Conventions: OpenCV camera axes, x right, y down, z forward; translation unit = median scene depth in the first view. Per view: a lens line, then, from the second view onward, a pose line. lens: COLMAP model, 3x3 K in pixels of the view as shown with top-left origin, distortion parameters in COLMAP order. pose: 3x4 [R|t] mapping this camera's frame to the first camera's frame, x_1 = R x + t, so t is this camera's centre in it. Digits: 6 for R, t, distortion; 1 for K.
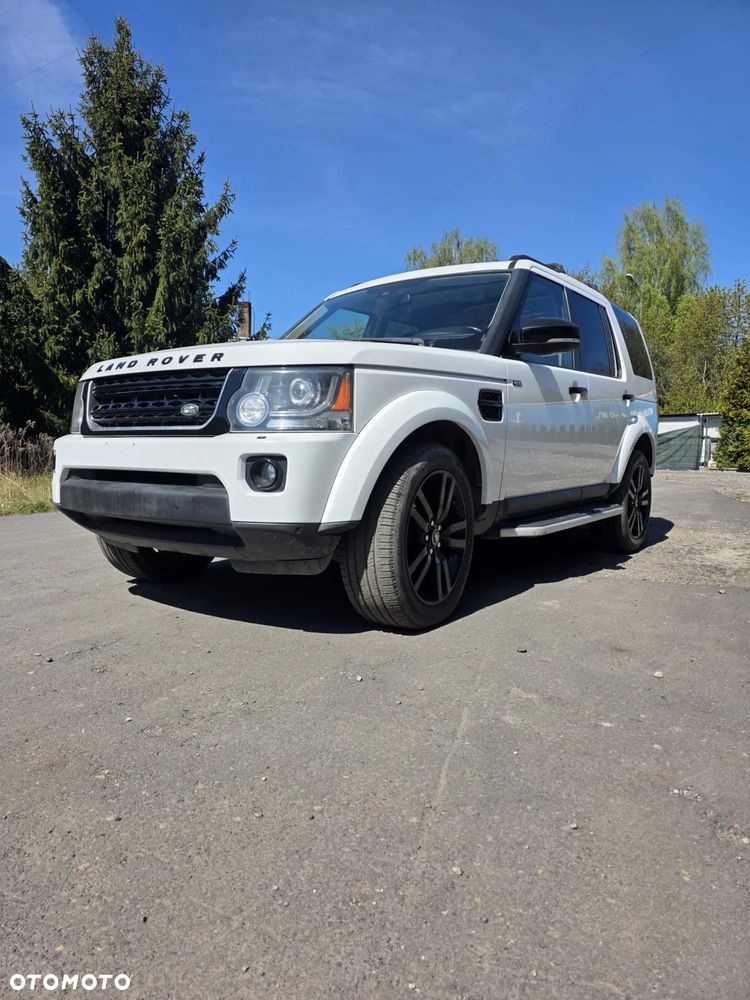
lens RADIAL K [[669.5, 0, 366.7], [0, 669.5, 501.1], [0, 0, 1]] dist [0.059907, -0.054302]
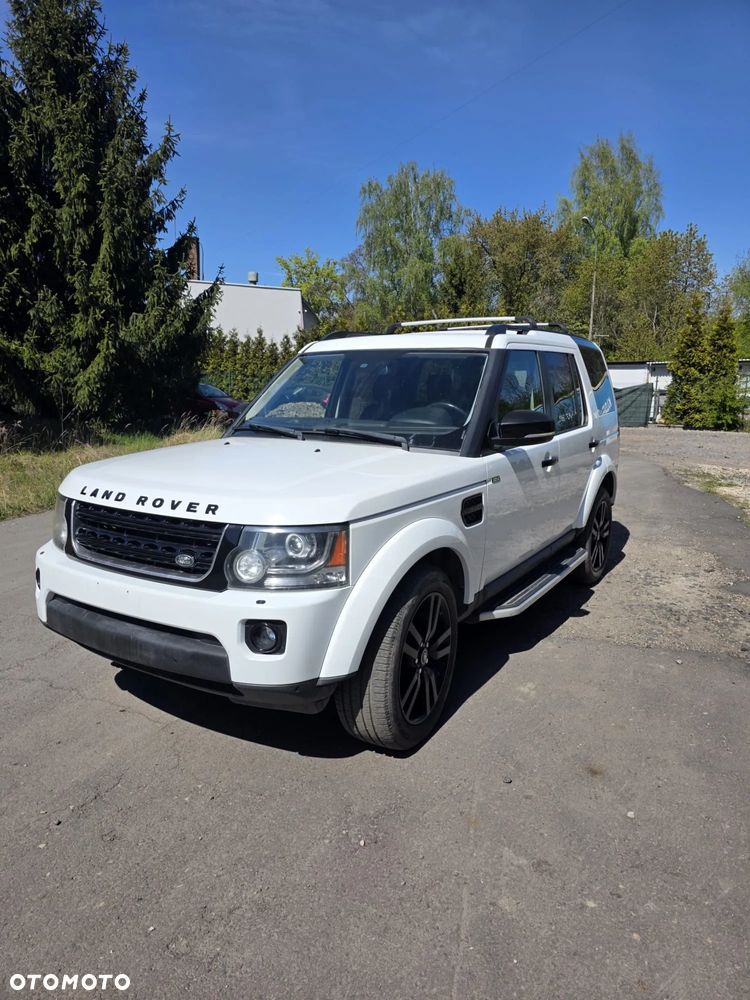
lens RADIAL K [[669.5, 0, 377.8], [0, 669.5, 497.7], [0, 0, 1]] dist [0.059907, -0.054302]
pose [[0.996611, -0.016356, 0.080611, -0.036667], [0.008886, 0.995703, 0.092181, -0.216179], [-0.081772, -0.091152, 0.992474, -0.010887]]
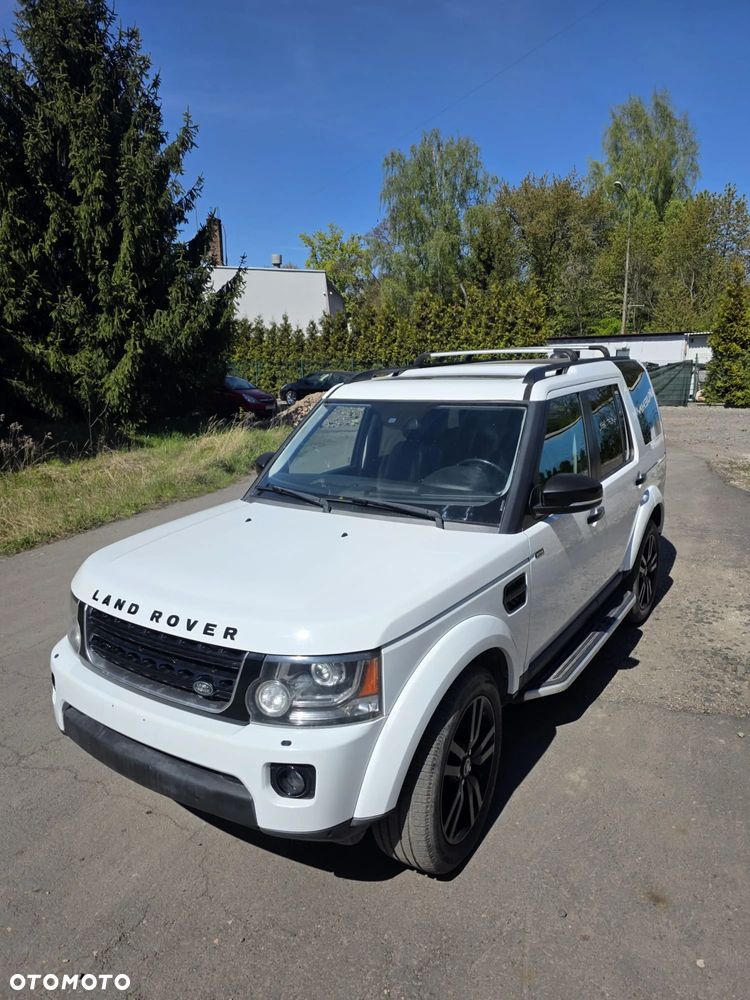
lens RADIAL K [[669.5, 0, 386.3], [0, 669.5, 504.2], [0, 0, 1]] dist [0.059907, -0.054302]
pose [[0.997926, -0.046594, 0.044424, -0.027941], [0.040047, 0.989581, 0.138296, -0.340504], [-0.050405, -0.136230, 0.989394, 0.070653]]
